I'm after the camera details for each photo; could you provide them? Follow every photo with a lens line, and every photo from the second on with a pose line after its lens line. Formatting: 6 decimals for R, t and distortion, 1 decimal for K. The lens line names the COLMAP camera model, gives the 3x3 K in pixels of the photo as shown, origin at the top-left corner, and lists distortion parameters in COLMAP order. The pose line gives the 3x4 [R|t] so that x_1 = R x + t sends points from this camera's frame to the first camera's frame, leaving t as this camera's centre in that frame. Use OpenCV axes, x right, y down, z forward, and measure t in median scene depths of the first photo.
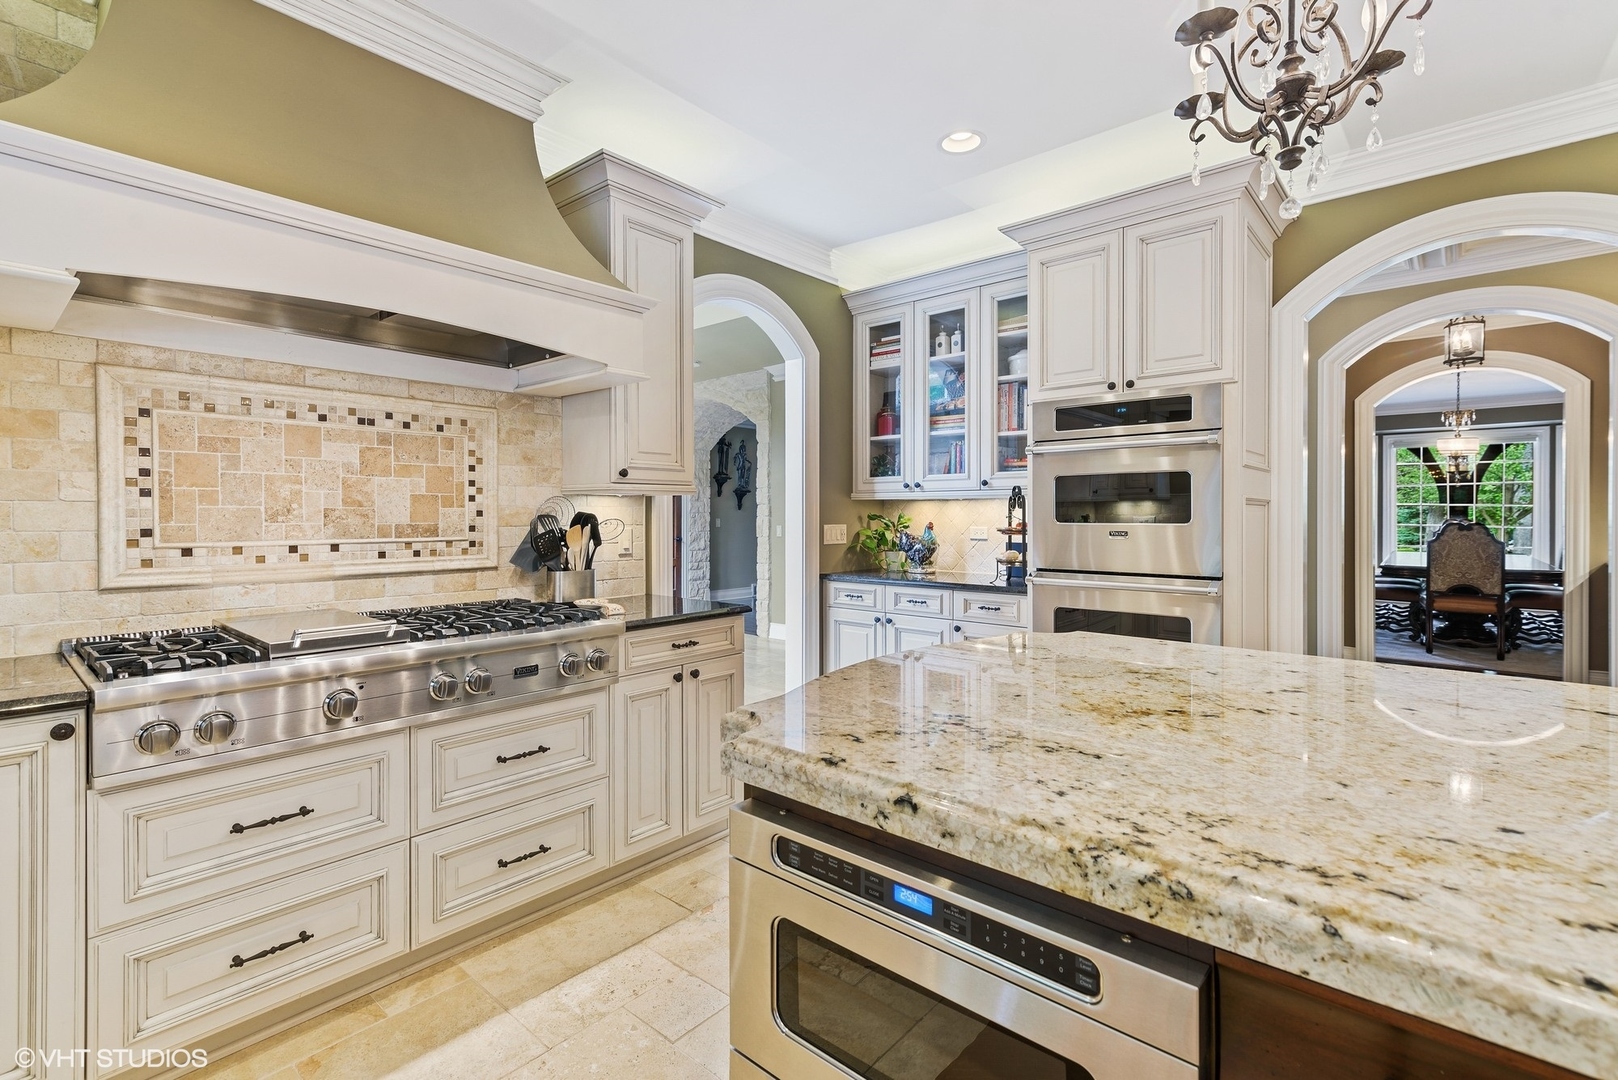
lens RADIAL K [[737.1, 0, 806.4], [0, 737.1, 524.9], [0, 0, 1]] dist [0.016982, 0.000027]
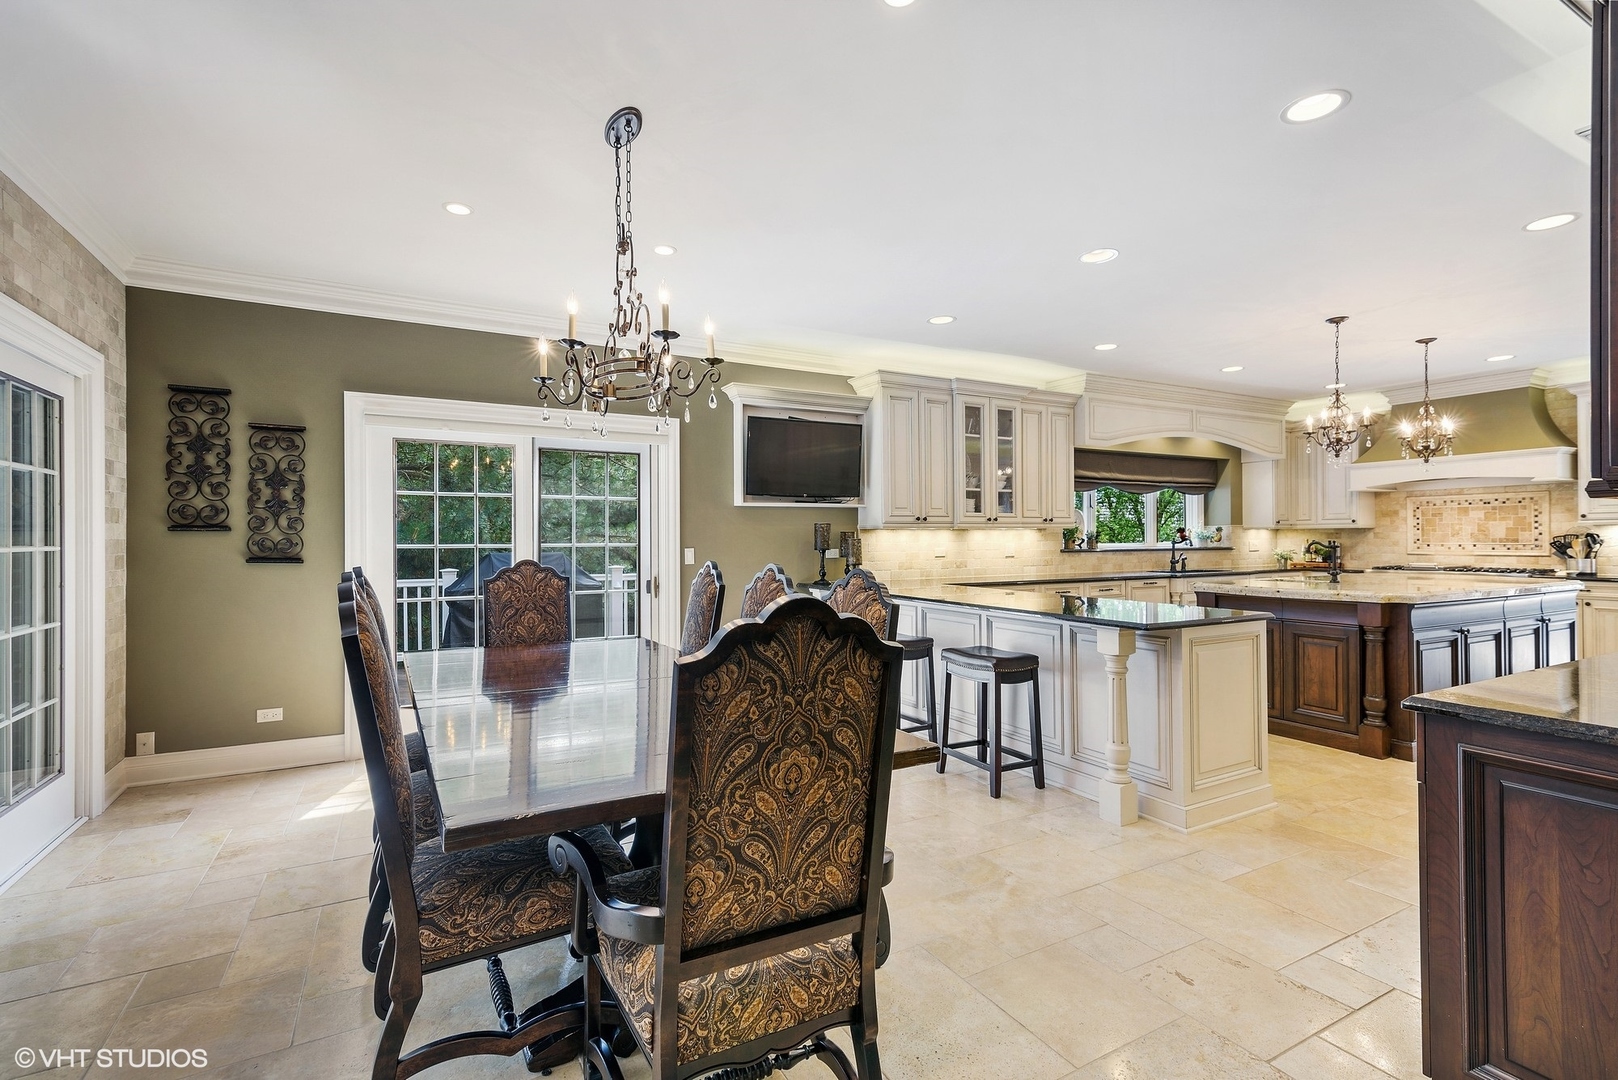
lens RADIAL K [[737.1, 0, 803.4], [0, 737.1, 537.2], [0, 0, 1]] dist [0.016982, 0.000027]
pose [[-0.339023, 0.002861, -0.940774, 3.109060], [-0.006498, 0.999964, 0.005383, -0.001905], [0.940756, 0.007938, -0.338992, -0.543388]]
